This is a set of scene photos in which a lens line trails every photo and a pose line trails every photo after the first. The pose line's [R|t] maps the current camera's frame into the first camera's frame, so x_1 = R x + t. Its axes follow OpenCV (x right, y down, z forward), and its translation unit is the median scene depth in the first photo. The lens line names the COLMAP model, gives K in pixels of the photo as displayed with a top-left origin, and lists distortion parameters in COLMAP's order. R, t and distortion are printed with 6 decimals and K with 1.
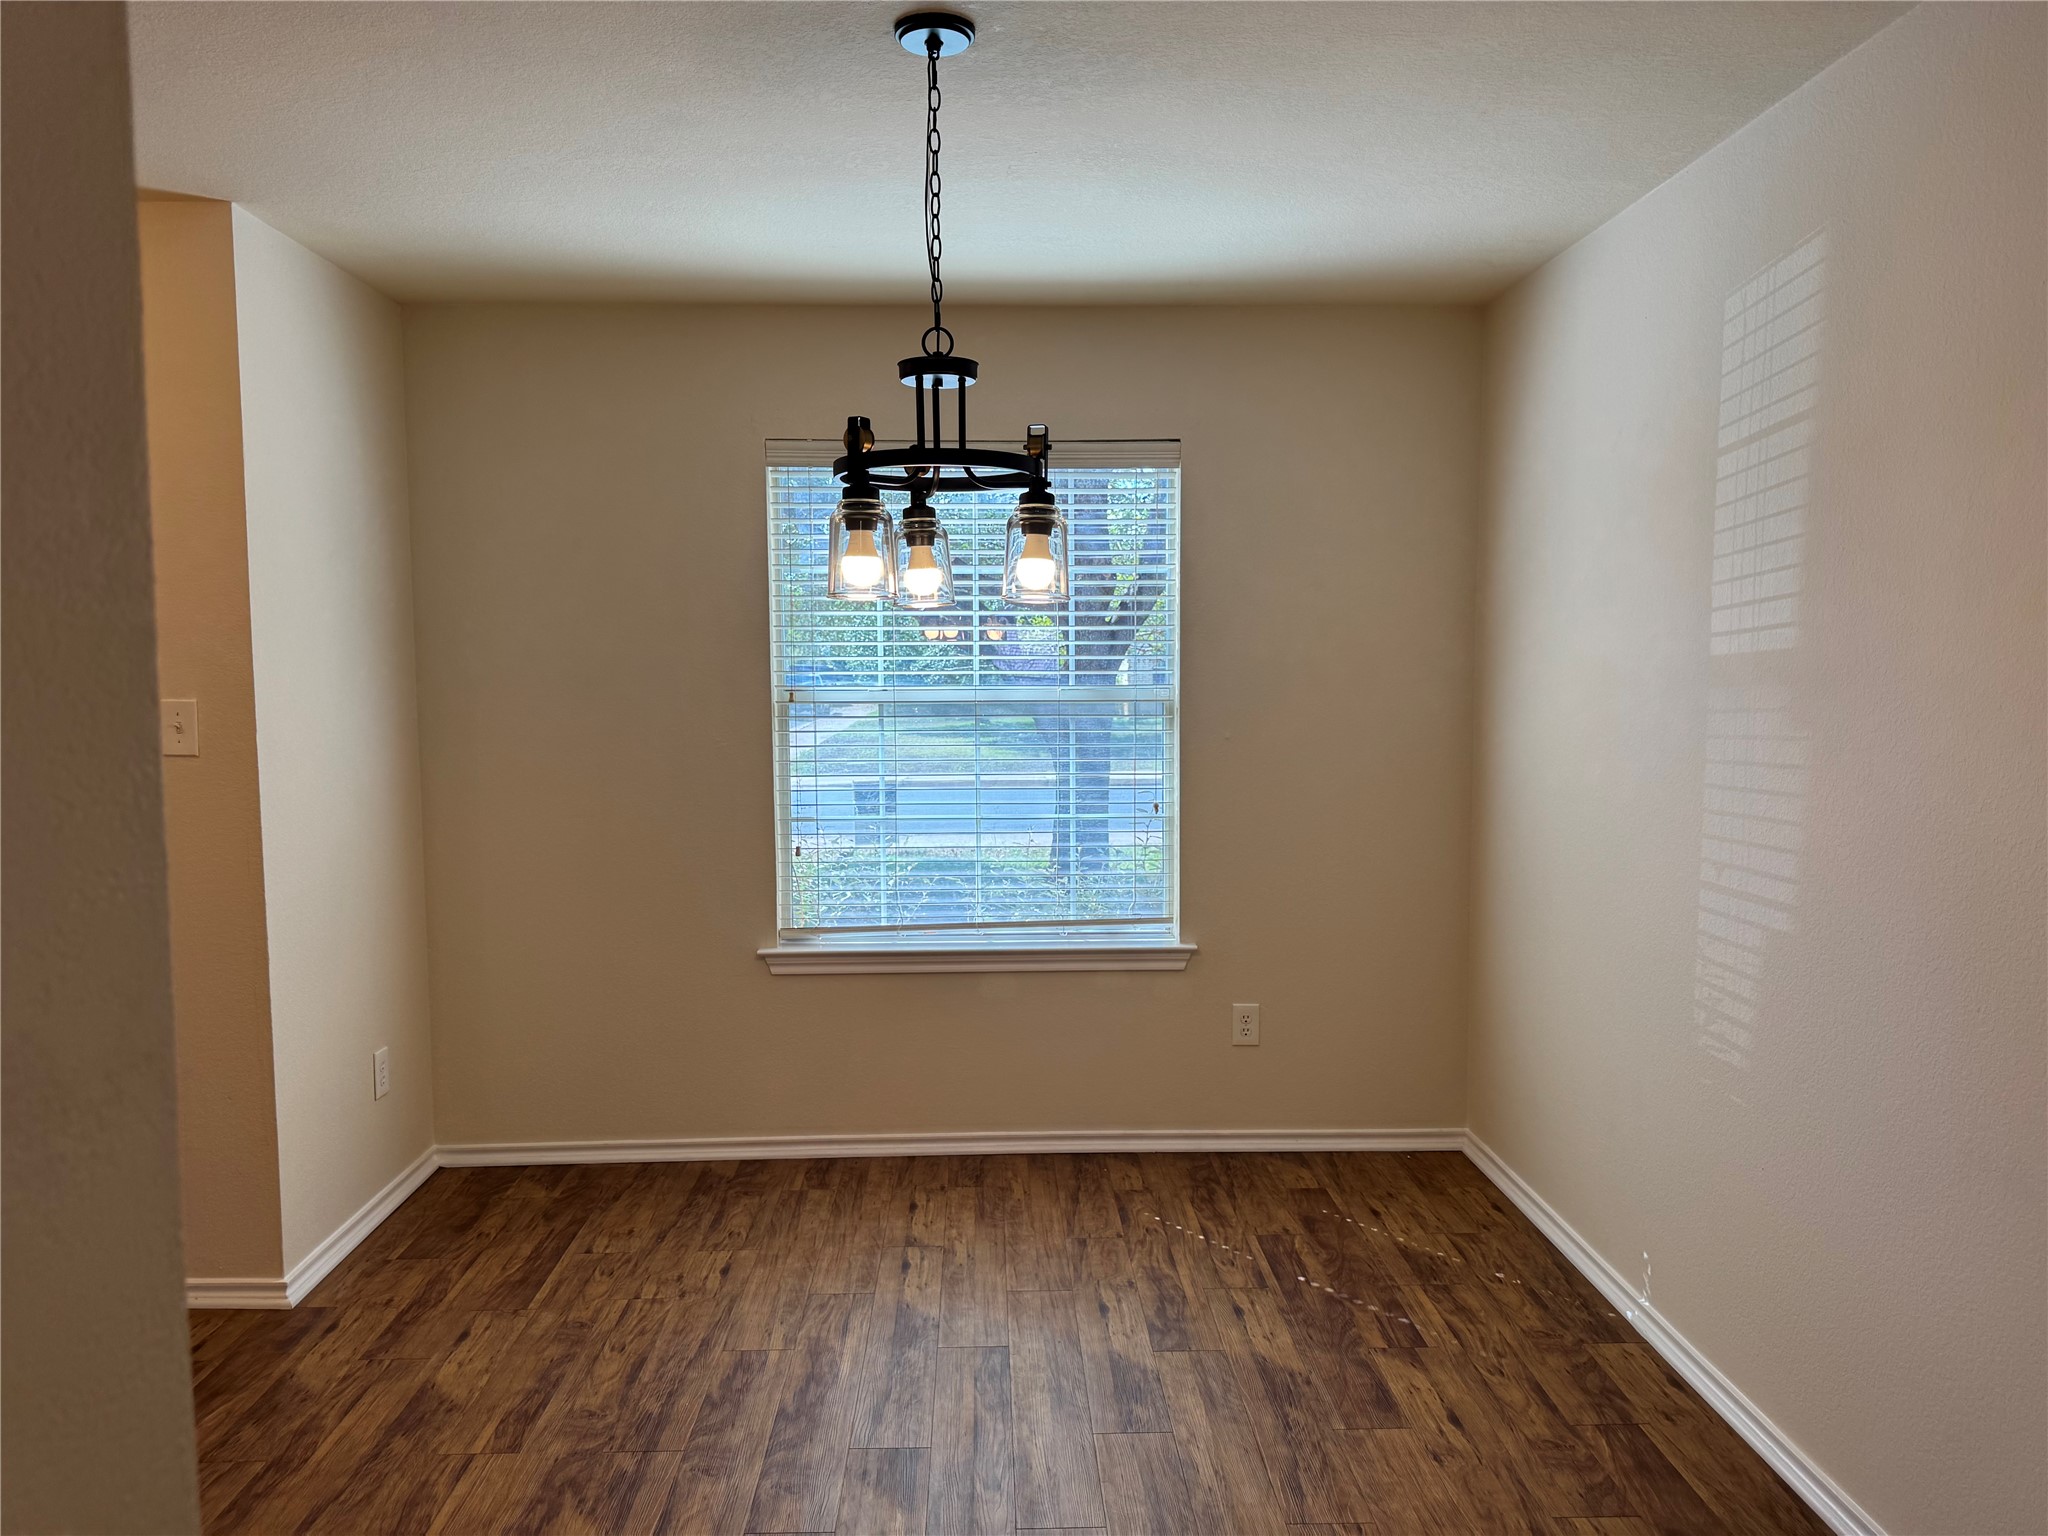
lens RADIAL K [[1438.6, 0, 1037.2], [0, 1438.6, 765.1], [0, 0, 1]] dist [0.084413, -0.129046]
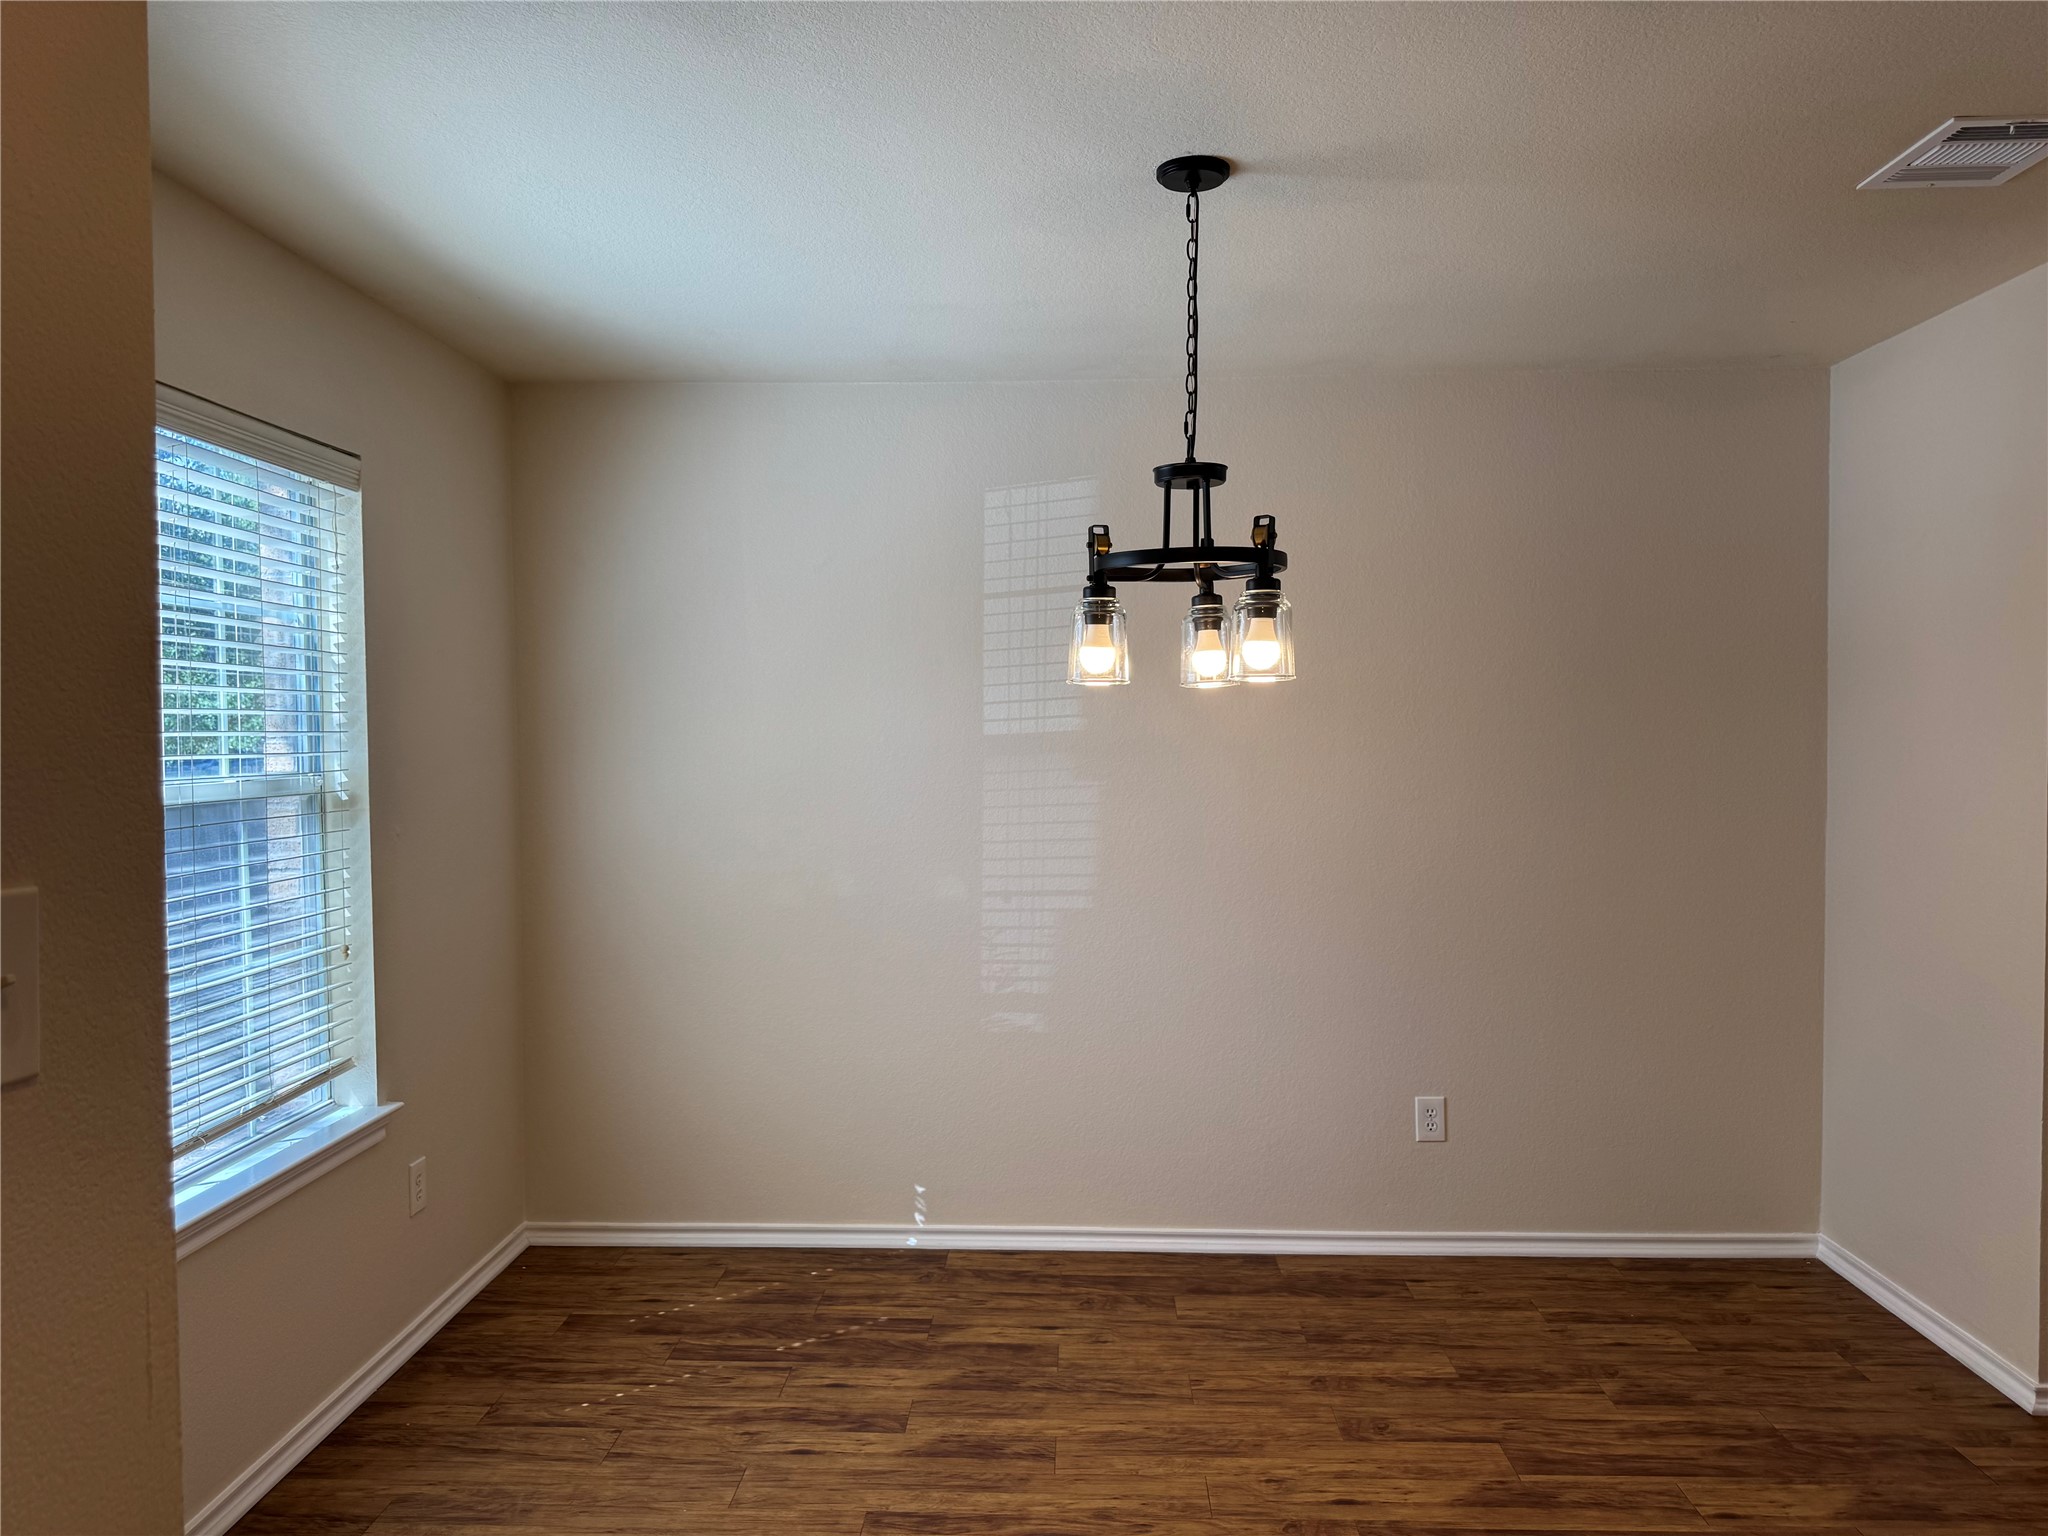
lens RADIAL K [[1415.2, 0, 1018.1], [0, 1415.2, 713.7], [0, 0, 1]] dist [0.023853, -0.002803]
pose [[0.087451, 0.017298, 0.996019, -0.827467], [0.077389, 0.996710, -0.024104, -0.051988], [-0.993158, 0.079189, 0.085824, 0.747156]]
